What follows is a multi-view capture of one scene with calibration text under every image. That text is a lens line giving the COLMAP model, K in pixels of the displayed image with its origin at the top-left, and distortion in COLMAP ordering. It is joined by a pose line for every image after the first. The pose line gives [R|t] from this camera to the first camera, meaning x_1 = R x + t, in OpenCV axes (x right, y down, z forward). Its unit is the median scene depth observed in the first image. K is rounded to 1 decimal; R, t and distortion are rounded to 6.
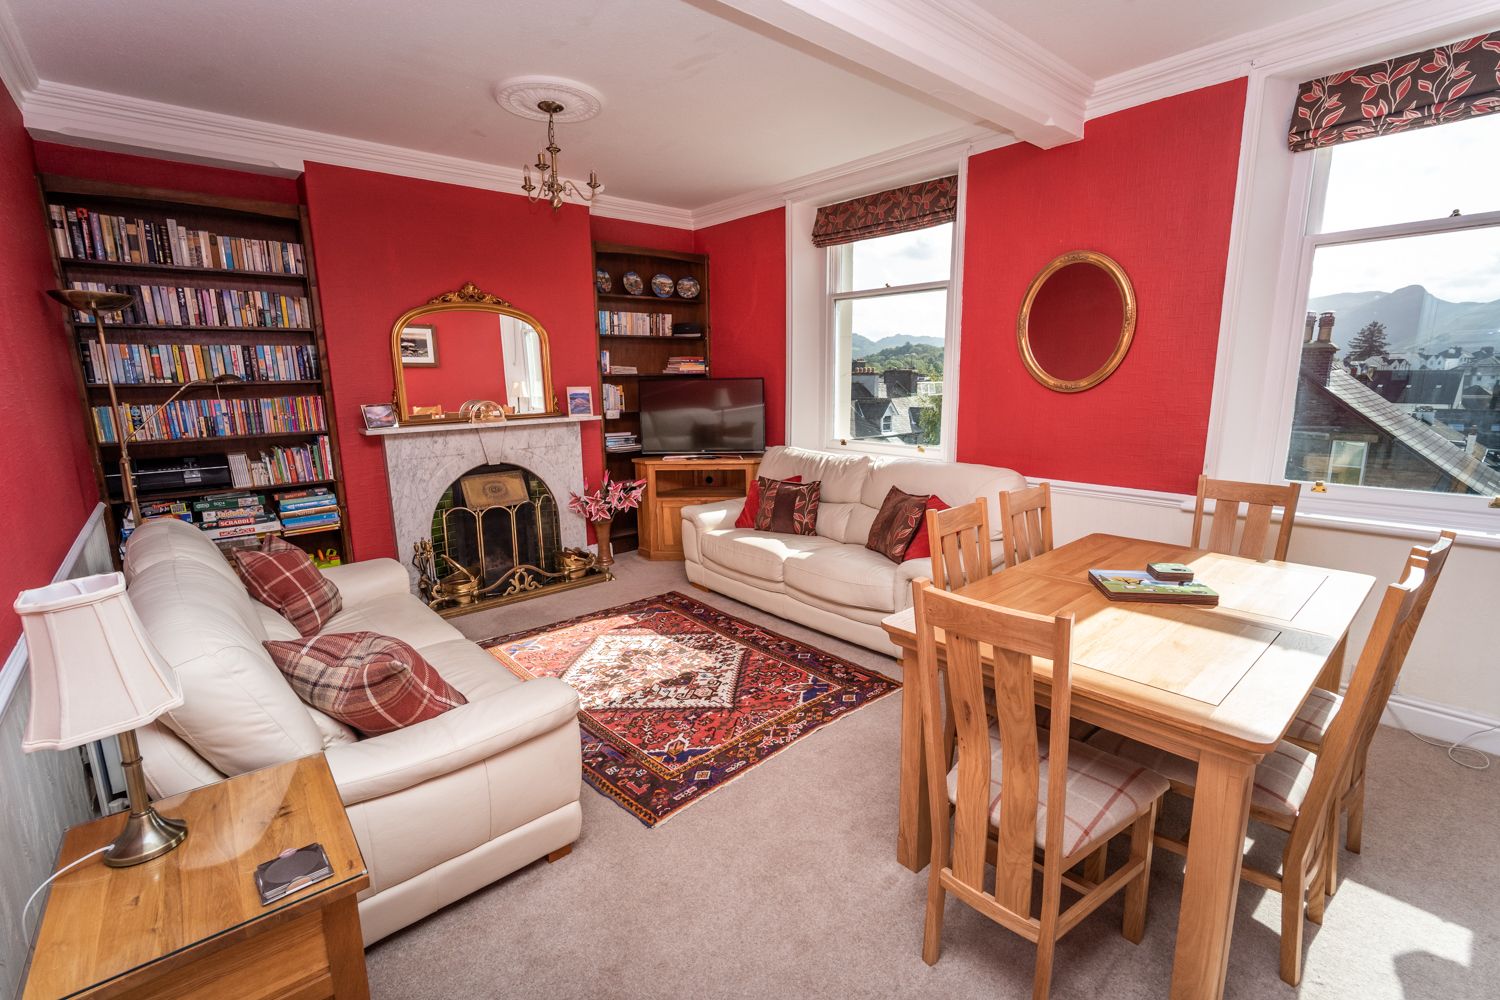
lens RADIAL K [[663.3, 0, 763.2], [0, 663.3, 498.4], [0, 0, 1]] dist [-0.001627, -0.000263]
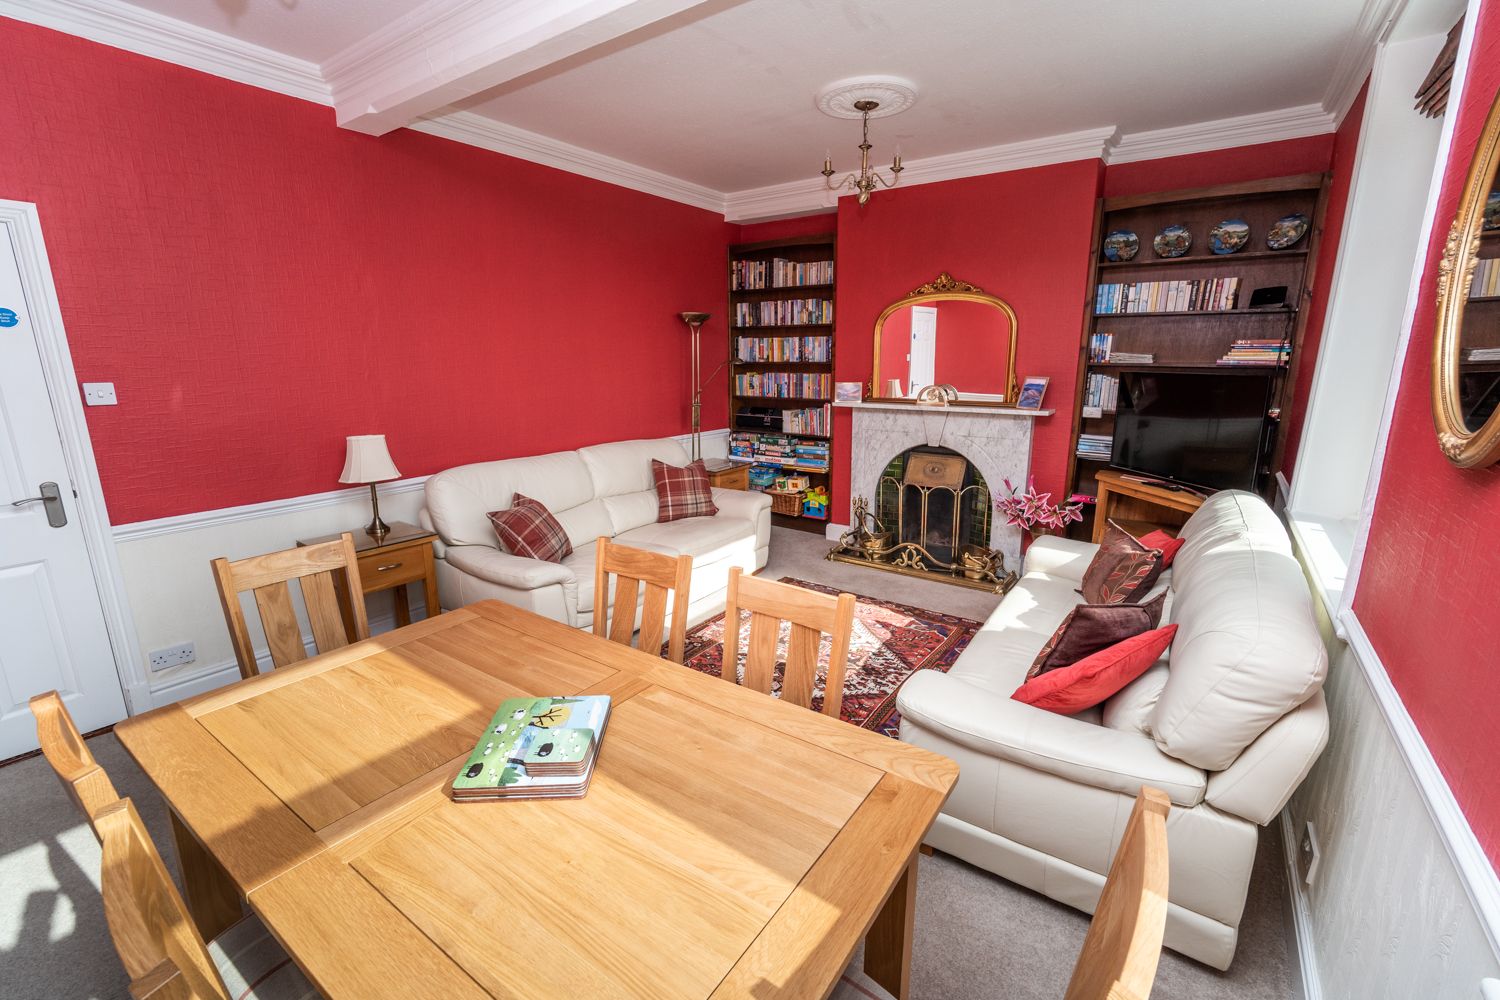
lens RADIAL K [[663.3, 0, 763.2], [0, 663.3, 498.4], [0, 0, 1]] dist [-0.001627, -0.000263]
pose [[0.237624, 0.222174, -0.945608, 0.617704], [-0.184716, 0.966063, 0.180563, -0.126005], [0.953632, 0.131763, 0.270599, 0.528553]]
